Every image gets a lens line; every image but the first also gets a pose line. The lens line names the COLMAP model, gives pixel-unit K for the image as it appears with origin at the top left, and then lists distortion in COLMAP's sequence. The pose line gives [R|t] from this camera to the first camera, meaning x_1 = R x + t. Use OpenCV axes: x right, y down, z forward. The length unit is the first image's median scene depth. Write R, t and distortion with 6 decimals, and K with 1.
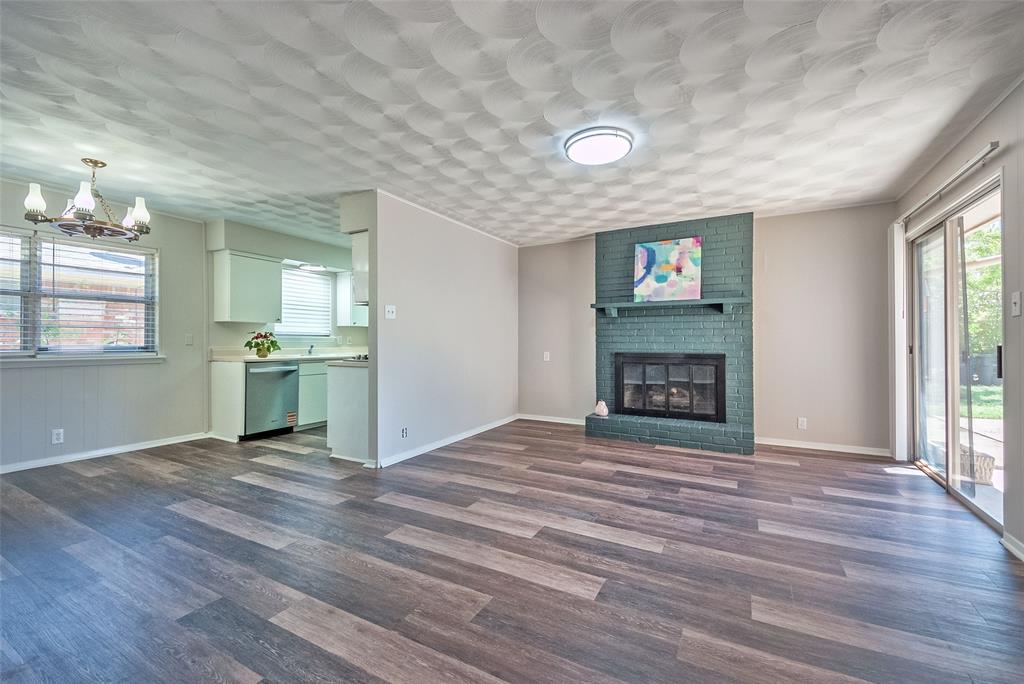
lens RADIAL K [[416.1, 0, 512.0], [0, 416.1, 342.0], [0, 0, 1]] dist [0.001127, -0.007510]
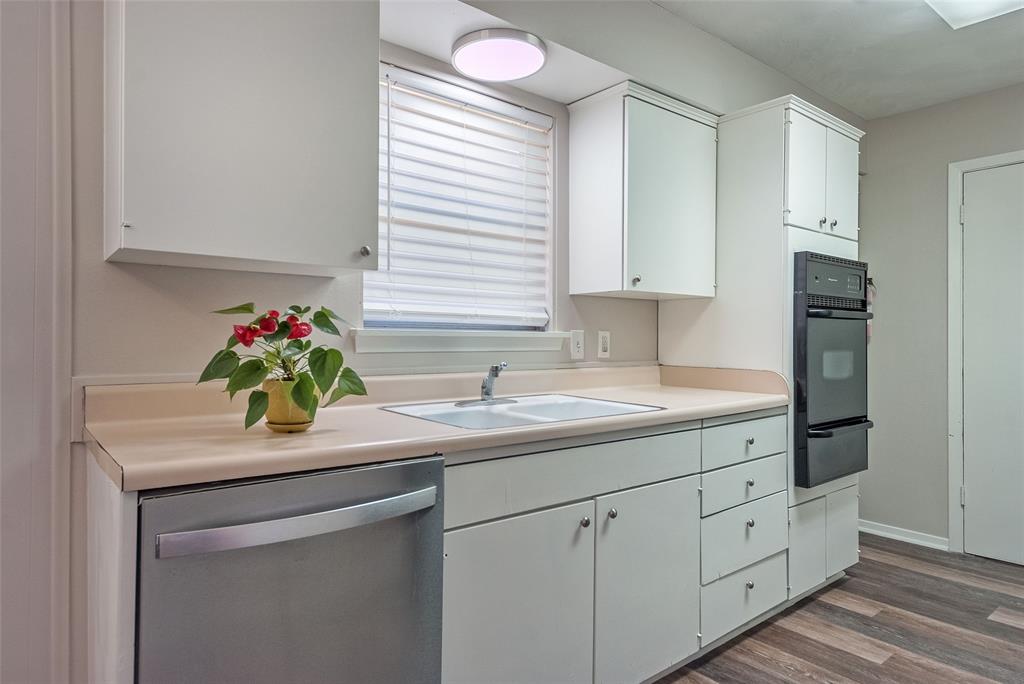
lens RADIAL K [[600.6, 0, 512.0], [0, 600.6, 342.0], [0, 0, 1]] dist [0.000047, -0.000027]
pose [[0.928401, 0.002171, -0.371574, -0.510809], [-0.002421, 0.999997, -0.000205, -0.009401], [0.371572, 0.001090, 0.928403, 1.010075]]
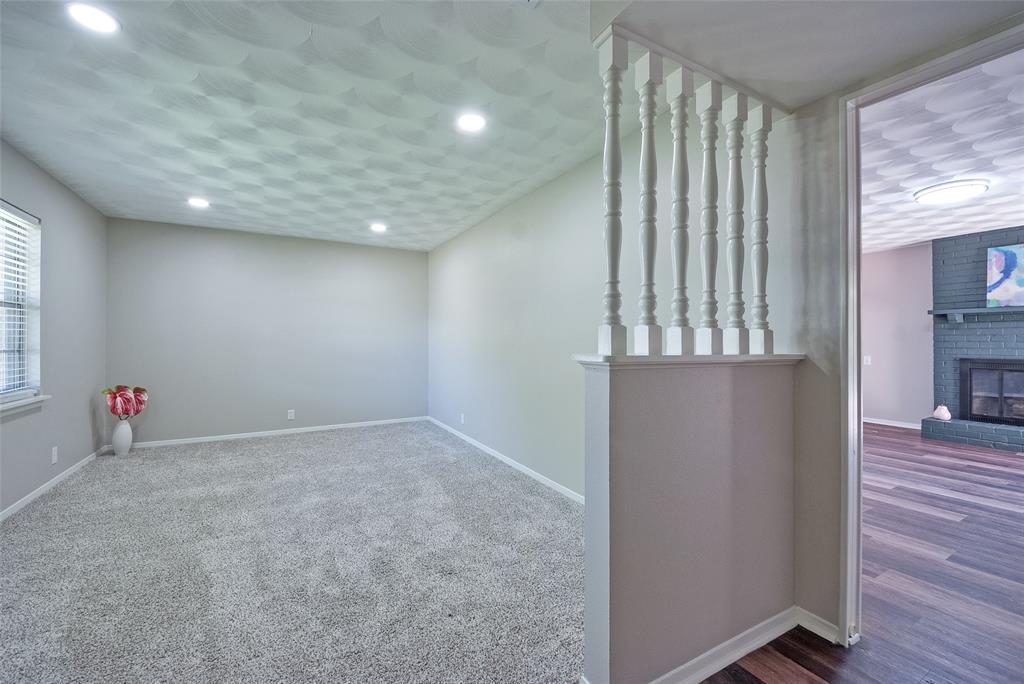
lens RADIAL K [[416.1, 0, 512.0], [0, 416.1, 342.0], [0, 0, 1]] dist [0.001127, -0.007510]
pose [[0.848595, -0.000894, -0.529042, -0.172977], [-0.002025, 0.999986, -0.004937, -0.008078], [0.529039, 0.005261, 0.848581, -0.499776]]
